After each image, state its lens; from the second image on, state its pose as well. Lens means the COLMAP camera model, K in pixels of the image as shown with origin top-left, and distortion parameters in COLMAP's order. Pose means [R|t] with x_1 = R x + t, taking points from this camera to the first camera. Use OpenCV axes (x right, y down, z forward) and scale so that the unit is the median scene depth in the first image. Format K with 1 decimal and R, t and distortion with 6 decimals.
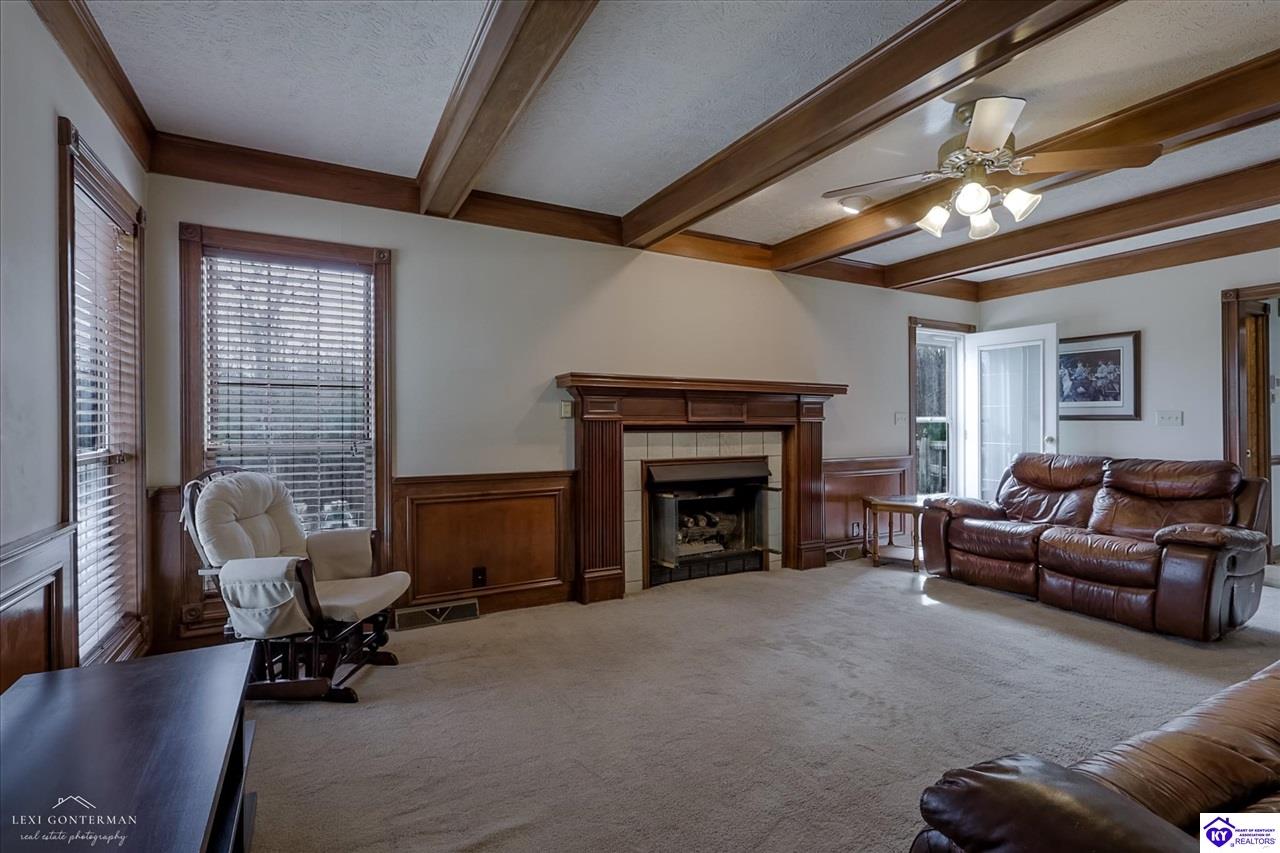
lens RADIAL K [[603.4, 0, 640.0], [0, 603.4, 426.5], [0, 0, 1]] dist [0.000285, -0.000066]
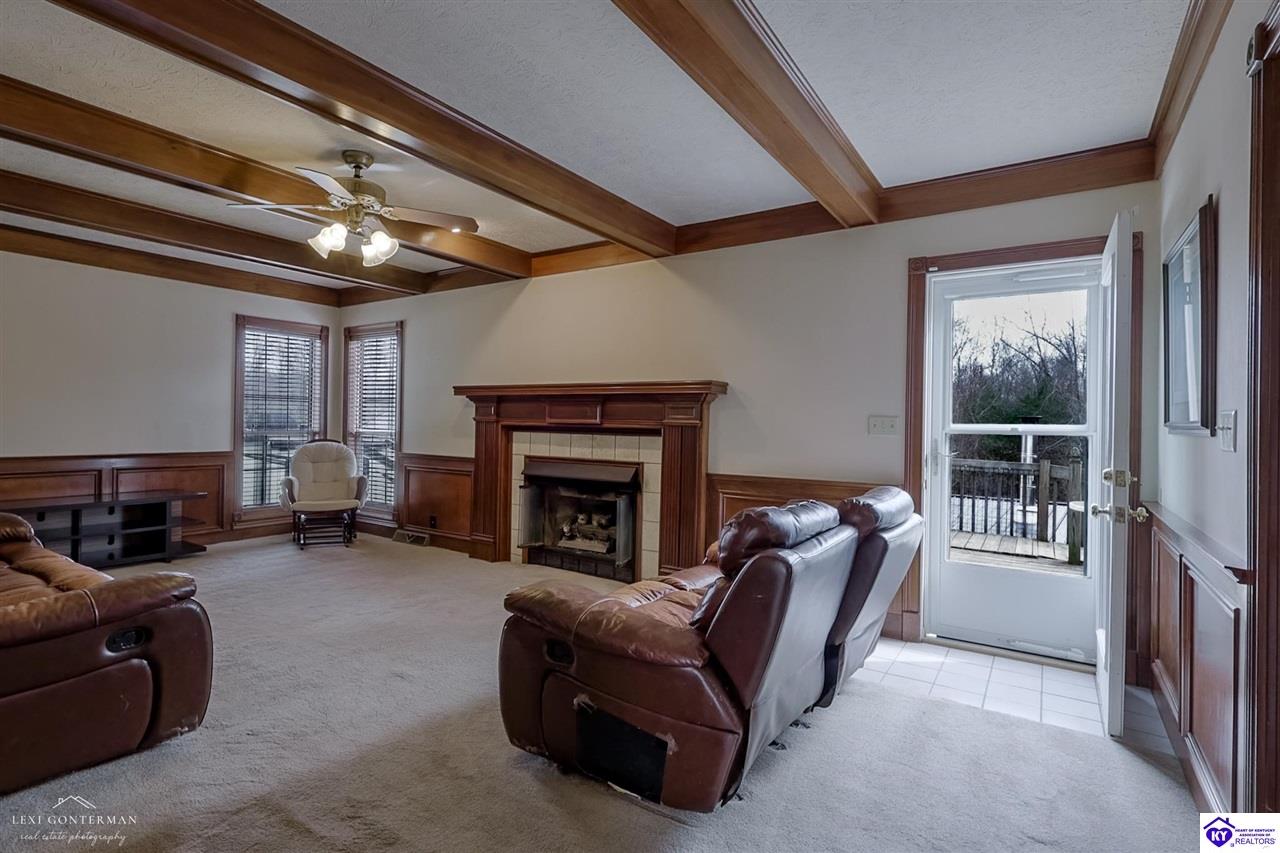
lens RADIAL K [[608.0, 0, 640.0], [0, 608.0, 426.5], [0, 0, 1]] dist [-0.014621, -0.000229]
pose [[0.469772, 0.011417, -0.882714, 1.089330], [-0.030039, 0.999544, -0.003059, -0.003291], [0.882276, 0.027953, 0.469901, 0.595553]]
